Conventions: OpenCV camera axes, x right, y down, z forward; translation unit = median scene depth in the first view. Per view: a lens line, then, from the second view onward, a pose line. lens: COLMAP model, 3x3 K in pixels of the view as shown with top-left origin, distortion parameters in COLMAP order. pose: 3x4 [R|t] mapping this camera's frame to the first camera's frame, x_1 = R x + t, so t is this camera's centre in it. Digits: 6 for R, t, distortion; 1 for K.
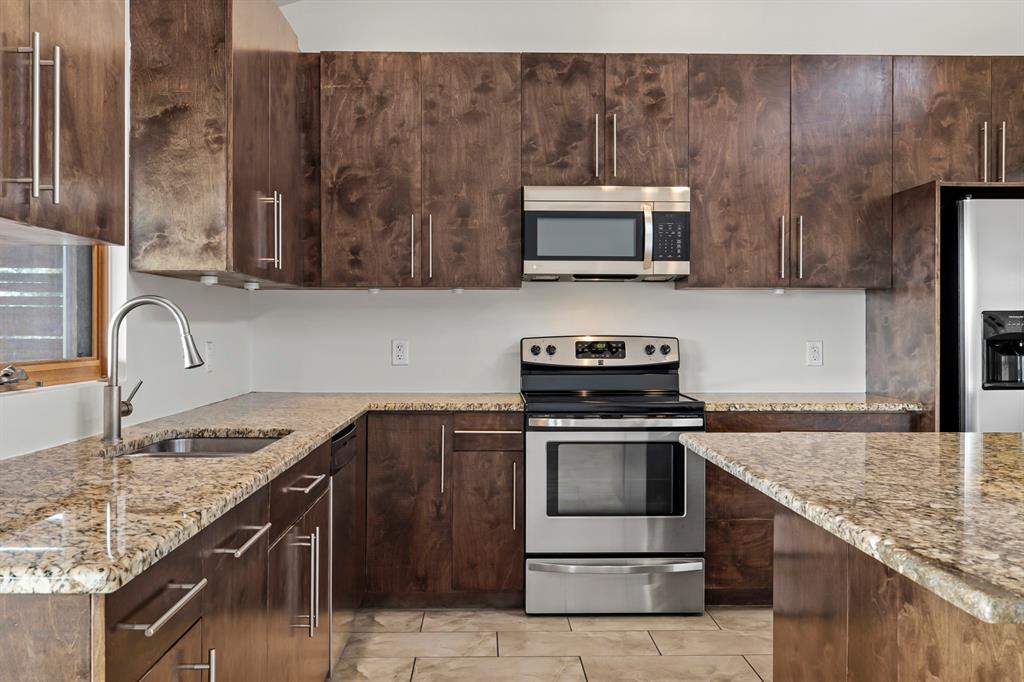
lens RADIAL K [[1020.6, 0, 511.4], [0, 1020.6, 337.3], [0, 0, 1]] dist [0.000806, 0.000000]
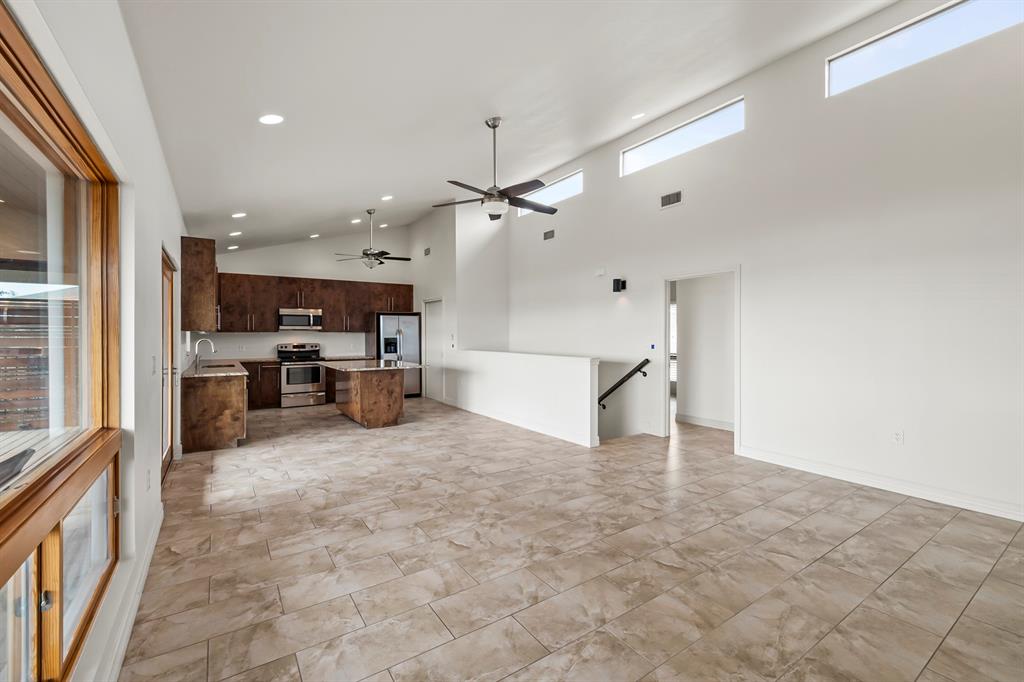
lens RADIAL K [[435.2, 0, 510.8], [0, 435.2, 335.3], [0, 0, 1]] dist [0.001180, -0.000204]
pose [[0.847373, -0.004999, 0.530975, -0.131397], [0.009017, 0.999947, -0.004975, -0.019085], [-0.530922, 0.009003, 0.847373, -1.023936]]
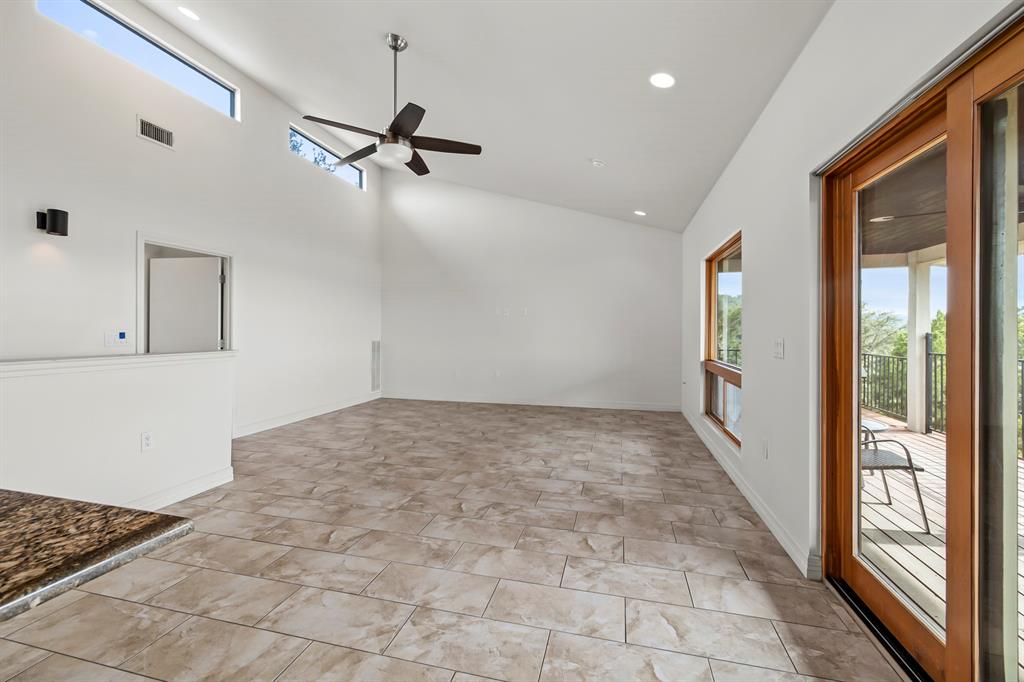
lens RADIAL K [[435.2, 0, 509.8], [0, 435.2, 331.7], [0, 0, 1]] dist [0.001180, -0.000204]
pose [[-0.960325, -0.010217, 0.278697, 0.052305], [-0.006169, 0.999862, 0.015397, -0.004014], [-0.278816, 0.013067, -0.960256, 2.276429]]
